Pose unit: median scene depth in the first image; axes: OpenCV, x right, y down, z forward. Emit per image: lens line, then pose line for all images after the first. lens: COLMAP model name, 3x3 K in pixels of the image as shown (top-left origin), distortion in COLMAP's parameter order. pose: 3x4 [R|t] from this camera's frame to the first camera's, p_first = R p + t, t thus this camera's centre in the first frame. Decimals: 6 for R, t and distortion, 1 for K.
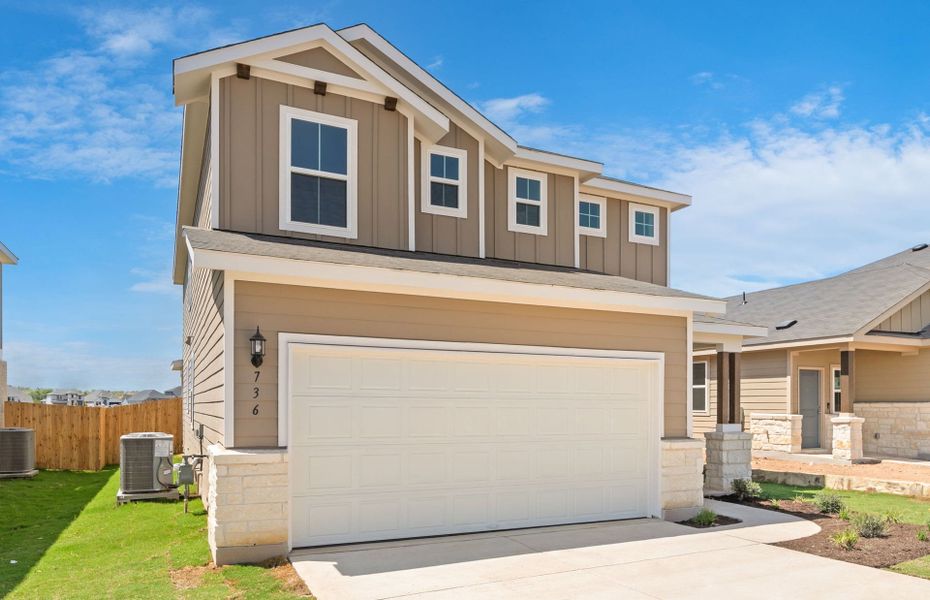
lens RADIAL K [[701.4, 0, 463.0], [0, 701.4, 360.5], [0, 0, 1]] dist [0.000046, -0.000683]
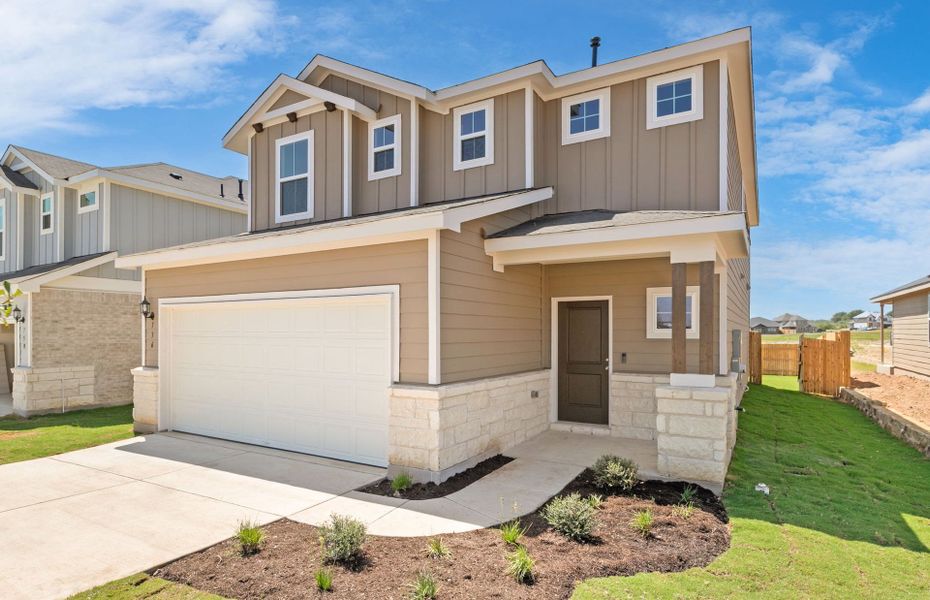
lens RADIAL K [[541.8, 0, 422.6], [0, 541.8, 303.3], [0, 0, 1]] dist [-0.000462, -0.000705]
pose [[0.493365, -0.049341, -0.868422, 0.802677], [0.058129, 0.998028, -0.023681, 0.026349], [0.867878, -0.038797, 0.495260, 0.625046]]
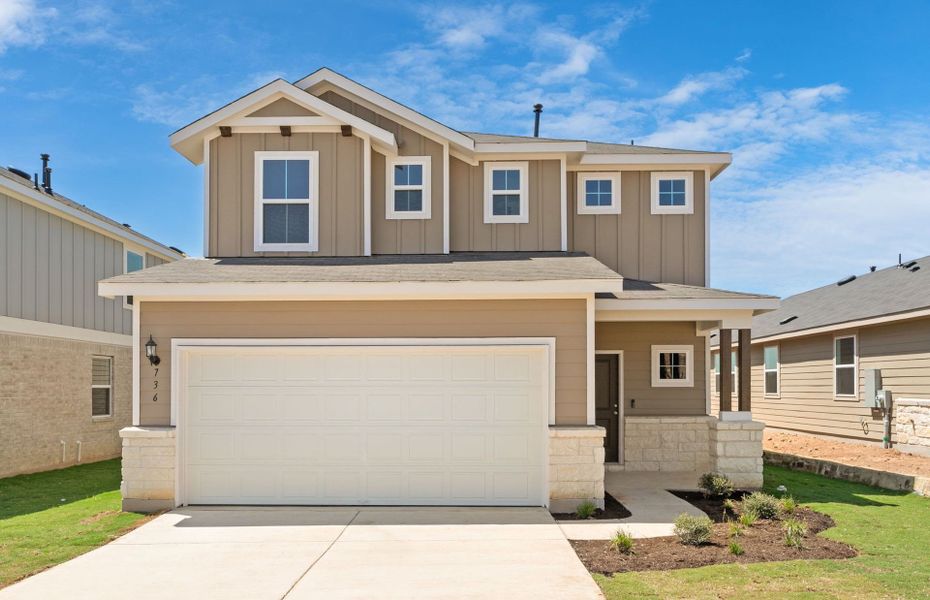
lens RADIAL K [[696.2, 0, 439.2], [0, 696.2, 333.6], [0, 0, 1]] dist [-0.002704, -0.000908]
pose [[0.873979, -0.043424, -0.484020, 0.556285], [0.037119, 0.999055, -0.022607, -0.000766], [0.484544, 0.001792, 0.874765, 0.070804]]
